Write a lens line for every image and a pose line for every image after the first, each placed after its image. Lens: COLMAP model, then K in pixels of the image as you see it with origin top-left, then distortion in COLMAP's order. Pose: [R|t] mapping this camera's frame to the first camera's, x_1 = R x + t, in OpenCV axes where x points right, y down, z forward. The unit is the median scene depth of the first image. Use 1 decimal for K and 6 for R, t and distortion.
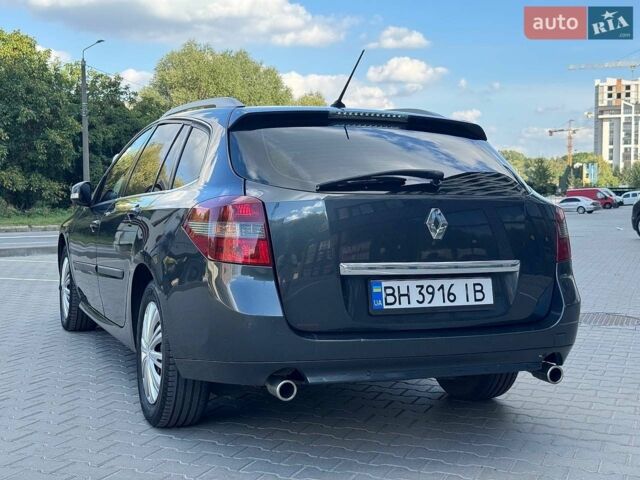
lens RADIAL K [[893.7, 0, 316.9], [0, 893.7, 240.3], [0, 0, 1]] dist [0.174480, -0.343295]
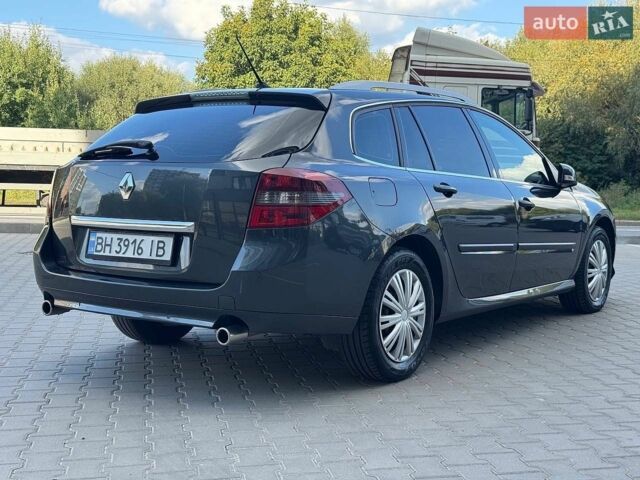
lens RADIAL K [[893.7, 0, 316.9], [0, 893.7, 240.3], [0, 0, 1]] dist [0.174480, -0.343295]
pose [[0.528367, 0.048116, -0.847652, 1.233717], [-0.056329, 0.998180, 0.021549, 0.012261], [0.847146, 0.036362, 0.530115, 0.575742]]
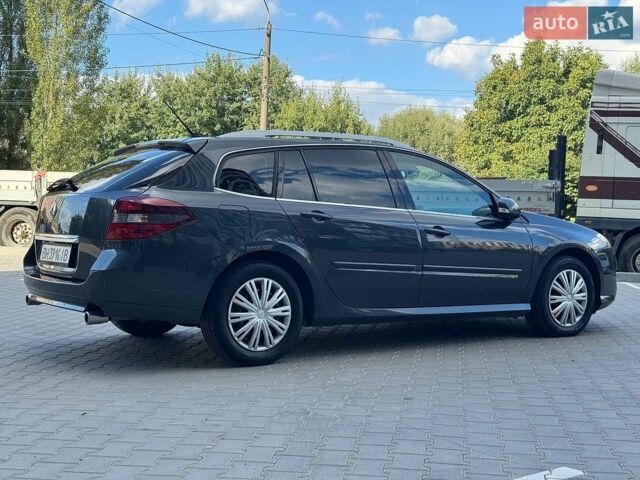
lens RADIAL K [[893.7, 0, 316.9], [0, 893.7, 240.3], [0, 0, 1]] dist [0.174480, -0.343295]
pose [[0.205768, 0.008249, -0.978566, 1.806181], [-0.074251, 0.997214, -0.007207, 0.011049], [0.975780, 0.074142, 0.205807, 1.105934]]
